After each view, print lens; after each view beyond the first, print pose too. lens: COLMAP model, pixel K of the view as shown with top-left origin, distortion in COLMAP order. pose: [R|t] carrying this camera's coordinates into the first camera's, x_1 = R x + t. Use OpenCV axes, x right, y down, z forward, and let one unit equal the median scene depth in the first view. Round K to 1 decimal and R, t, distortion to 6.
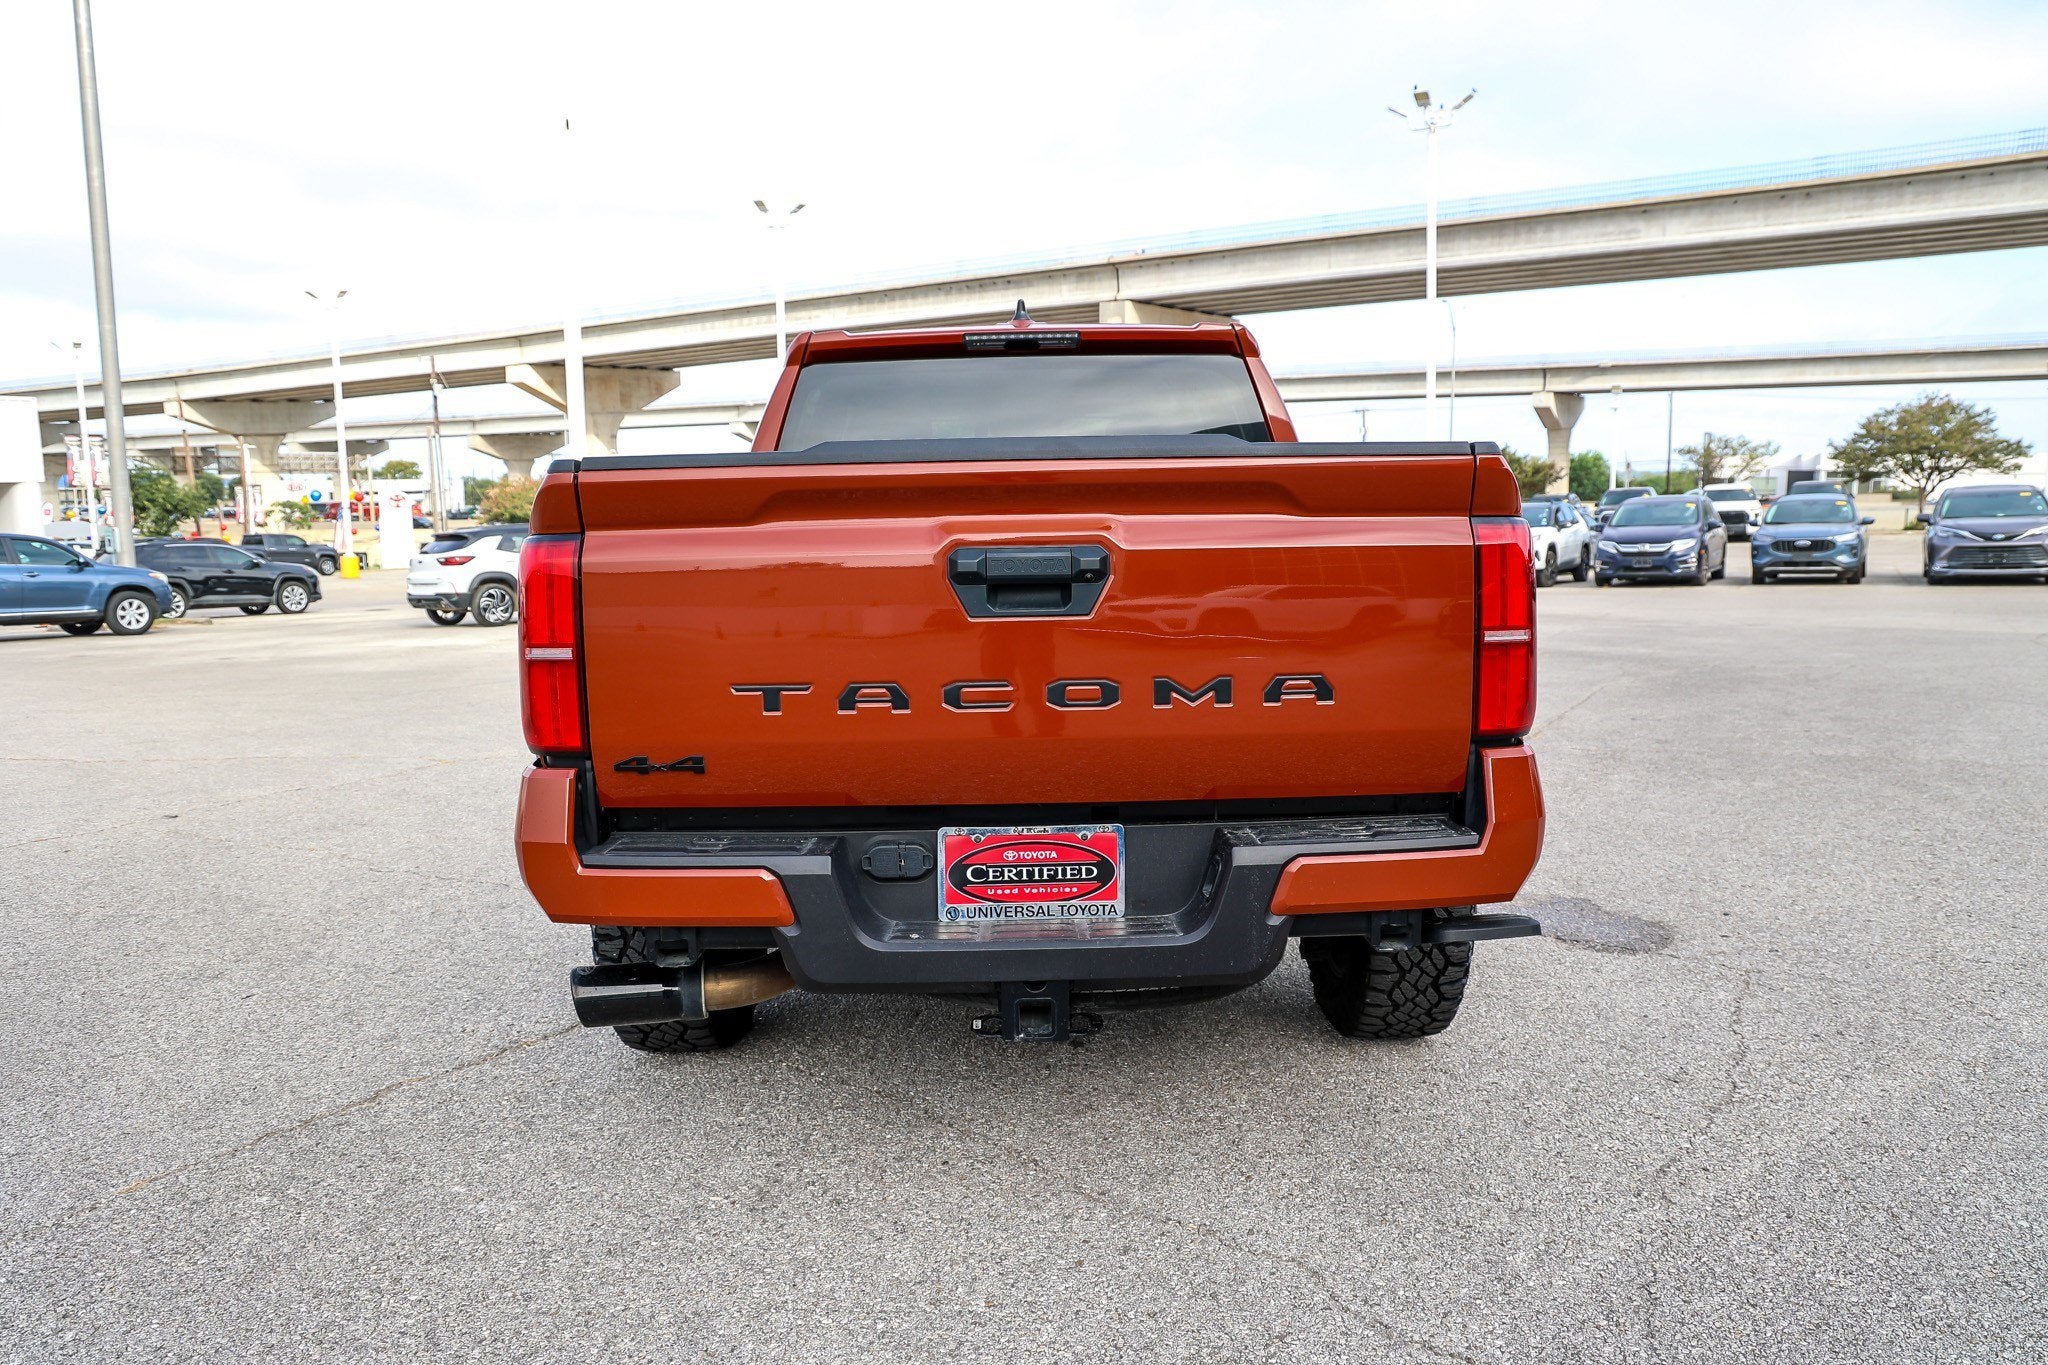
lens RADIAL K [[1419.0, 0, 1031.4], [0, 1419.0, 678.2], [0, 0, 1]] dist [-0.088525, 0.055924]
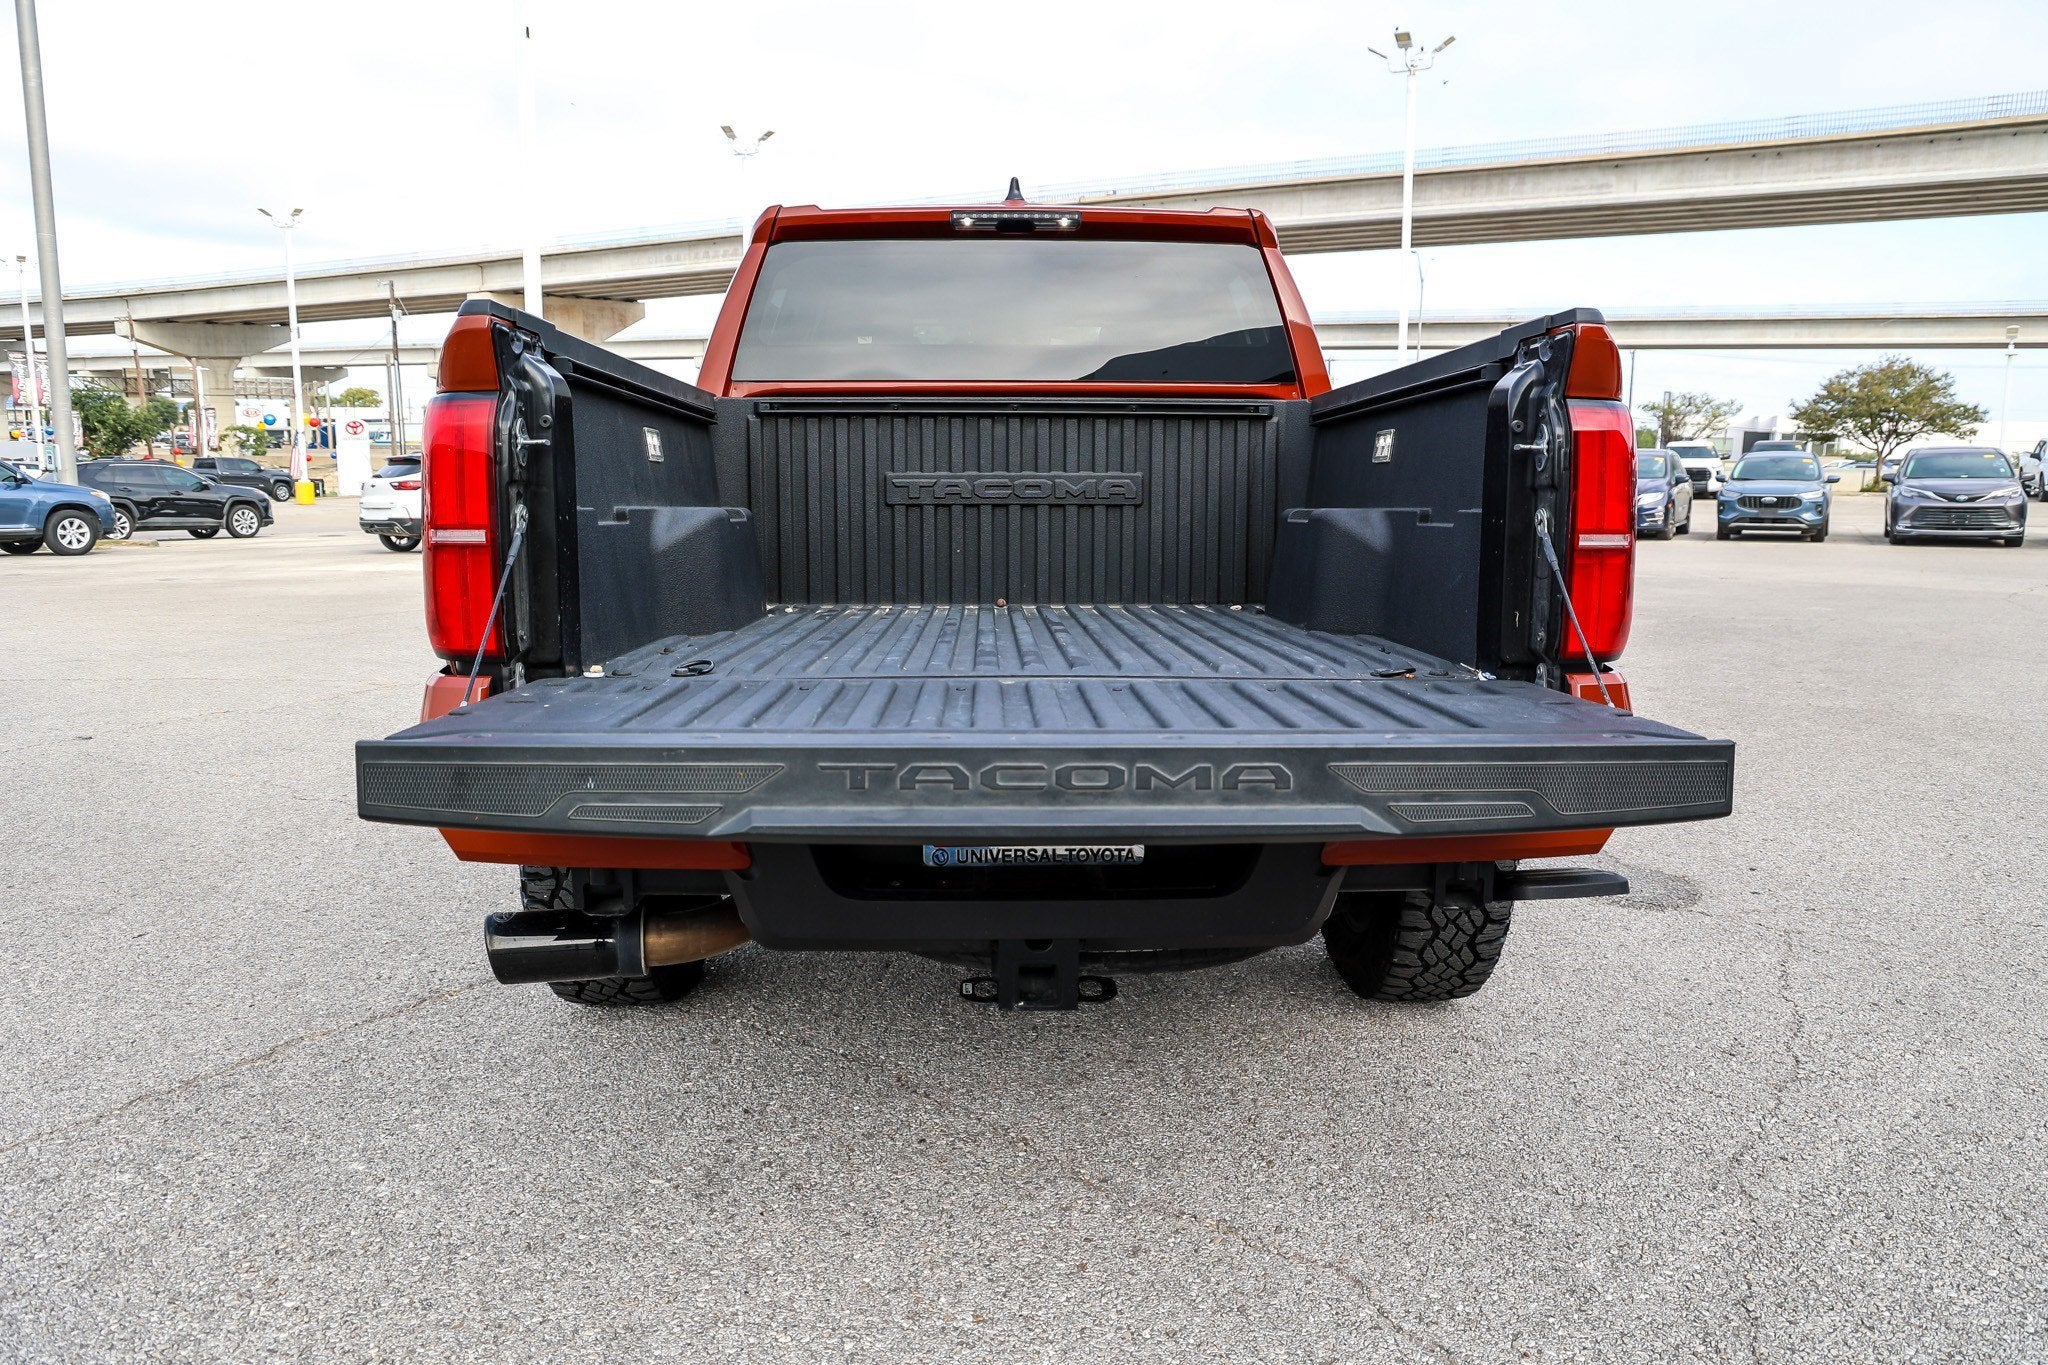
lens RADIAL K [[1419.0, 0, 1031.4], [0, 1419.0, 678.2], [0, 0, 1]] dist [-0.088525, 0.055924]
pose [[0.999445, 0.019296, 0.027150, -0.019260], [-0.020405, 0.998944, 0.041164, 0.017787], [-0.026327, -0.041695, 0.998783, 0.118258]]
